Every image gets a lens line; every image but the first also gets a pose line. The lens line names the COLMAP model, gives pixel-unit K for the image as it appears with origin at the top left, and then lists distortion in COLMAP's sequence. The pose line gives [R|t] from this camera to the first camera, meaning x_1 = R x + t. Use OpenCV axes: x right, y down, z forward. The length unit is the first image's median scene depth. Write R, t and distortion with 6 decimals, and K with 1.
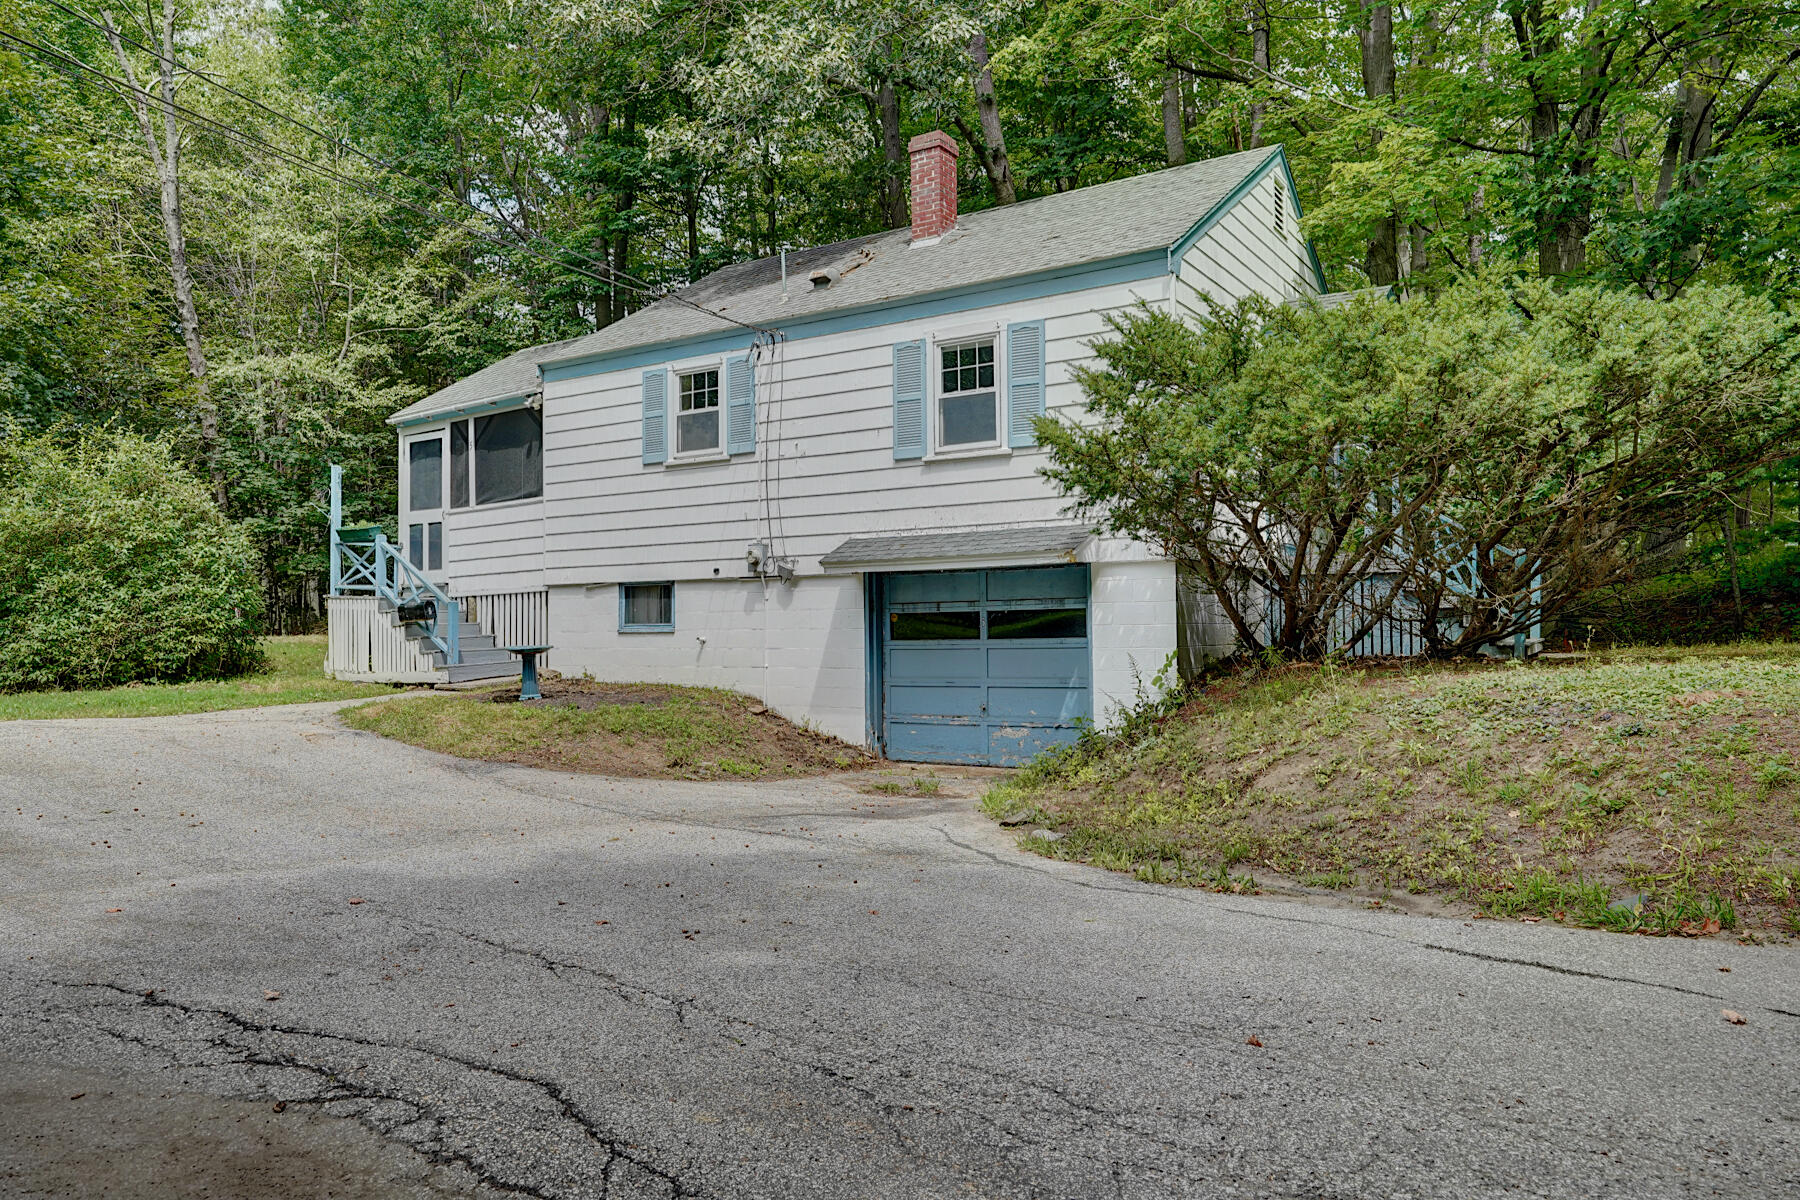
lens RADIAL K [[1224.4, 0, 900.6], [0, 1224.4, 595.5], [0, 0, 1]] dist [-0.013794, 0.034176]
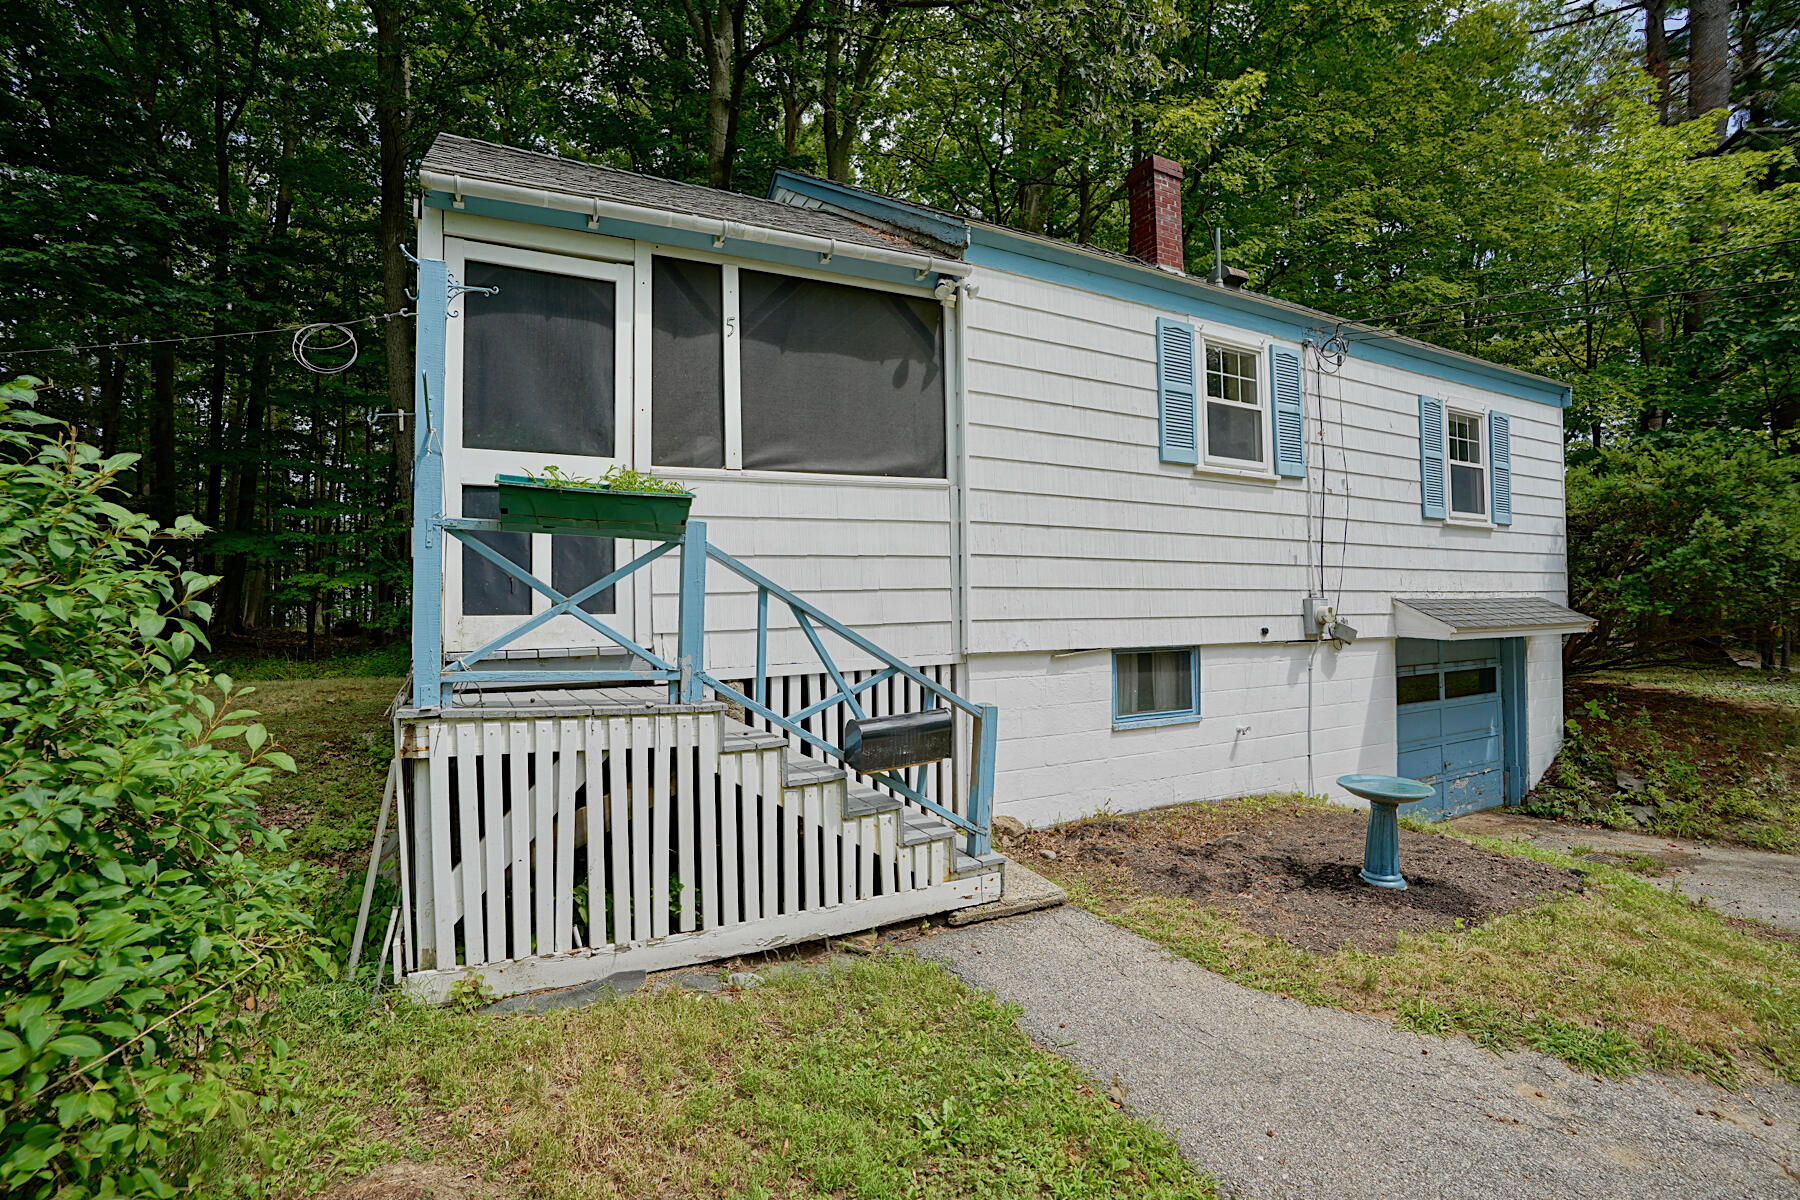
lens RADIAL K [[841.0, 0, 906.7], [0, 841.0, 599.3], [0, 0, 1]] dist [-0.068685, 0.027214]
pose [[0.465470, 0.014611, 0.884943, -0.680257], [-0.017279, 0.999823, -0.007420, -0.031299], [-0.884895, -0.011837, 0.465640, 0.949084]]
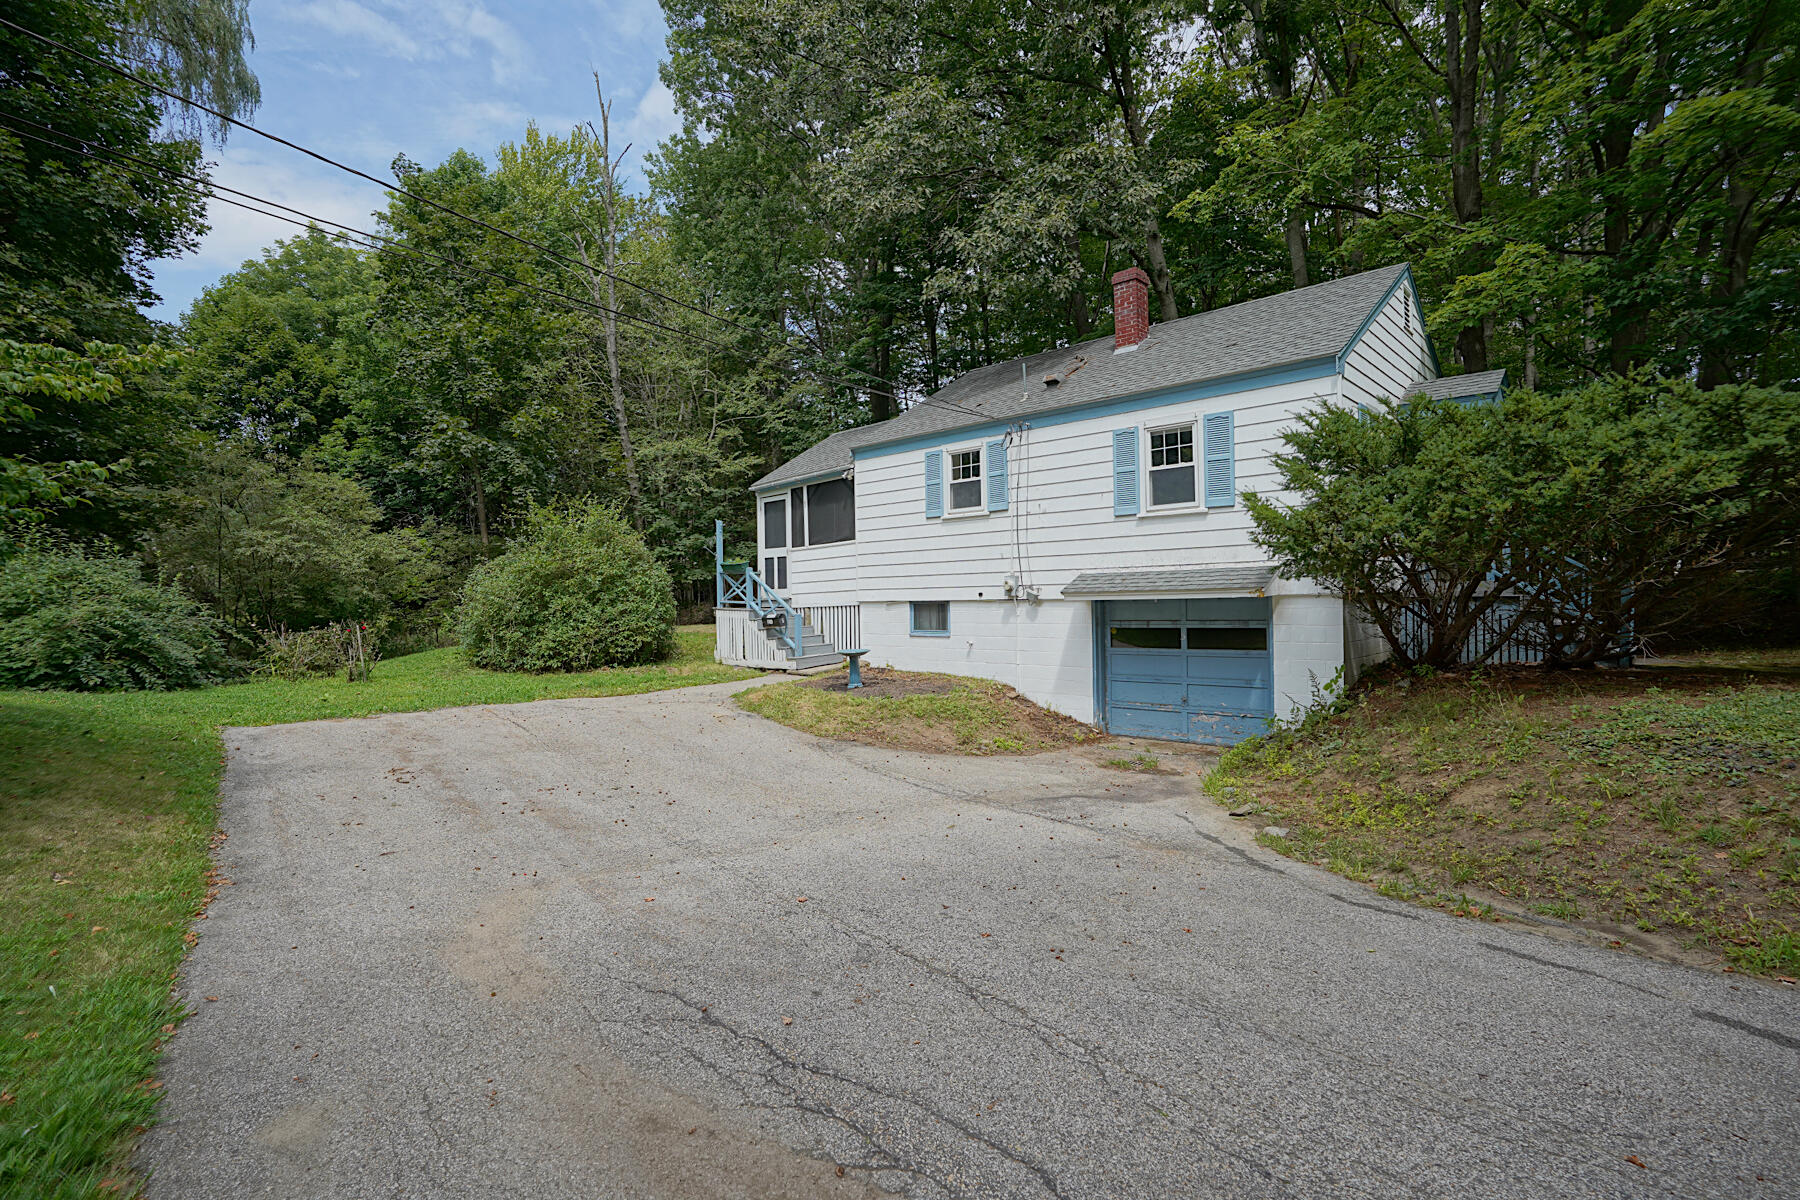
lens RADIAL K [[841.0, 0, 901.8], [0, 841.0, 602.8], [0, 0, 1]] dist [-0.068685, 0.027214]
pose [[0.981631, -0.005642, -0.190705, -0.054326], [0.012183, 0.999376, 0.033142, -0.043122], [0.190399, -0.034856, 0.981088, 0.035466]]
